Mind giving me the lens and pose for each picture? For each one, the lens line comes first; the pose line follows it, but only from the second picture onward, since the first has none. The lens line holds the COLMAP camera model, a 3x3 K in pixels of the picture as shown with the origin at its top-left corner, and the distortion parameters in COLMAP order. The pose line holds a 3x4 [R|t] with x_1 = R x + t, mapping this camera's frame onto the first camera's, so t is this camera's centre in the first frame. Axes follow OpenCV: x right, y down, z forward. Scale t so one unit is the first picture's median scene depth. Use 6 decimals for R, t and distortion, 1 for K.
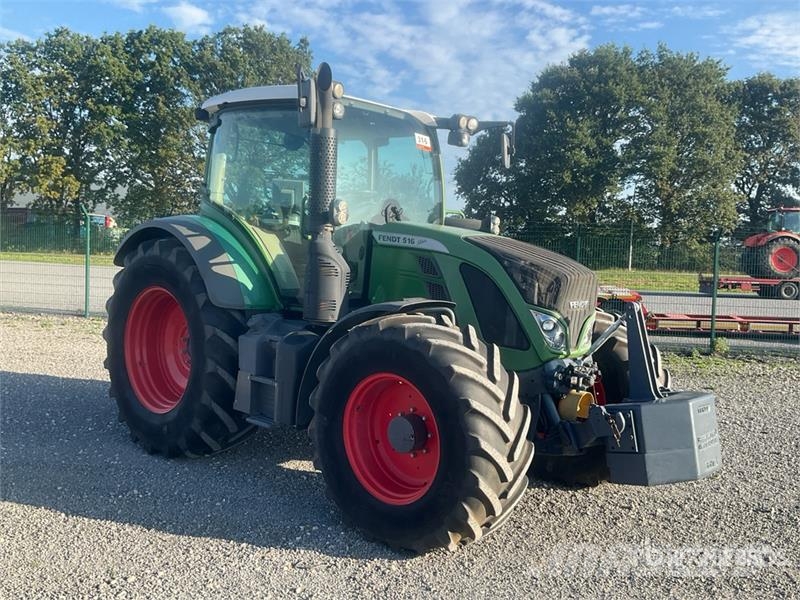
lens RADIAL K [[651.7, 0, 404.7], [0, 651.7, 300.7], [0, 0, 1]] dist [0.040493, -0.060080]
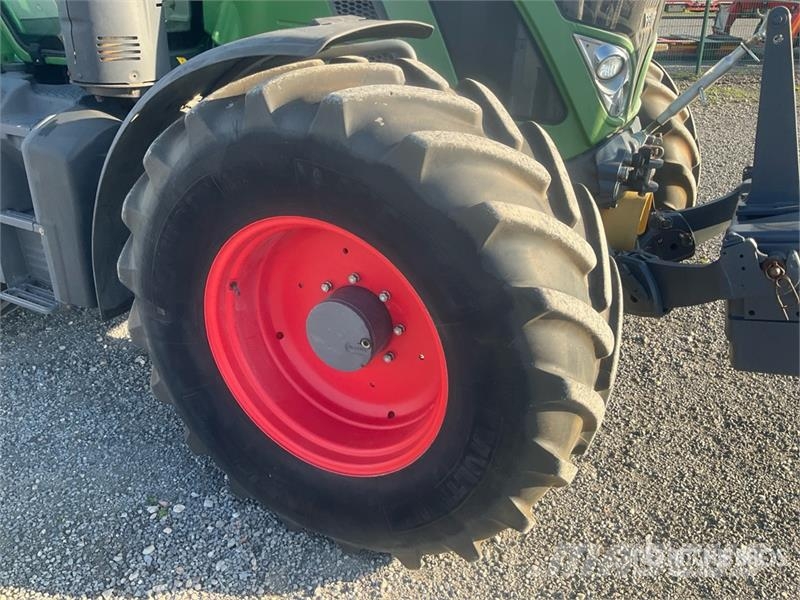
lens RADIAL K [[709.3, 0, 408.2], [0, 709.3, 317.1], [0, 0, 1]] dist [0.058004, -0.128928]
pose [[0.973483, -0.127114, 0.190194, -0.049061], [0.047264, 0.925228, 0.376456, 0.003197], [-0.223825, -0.357484, 0.906701, 0.508253]]
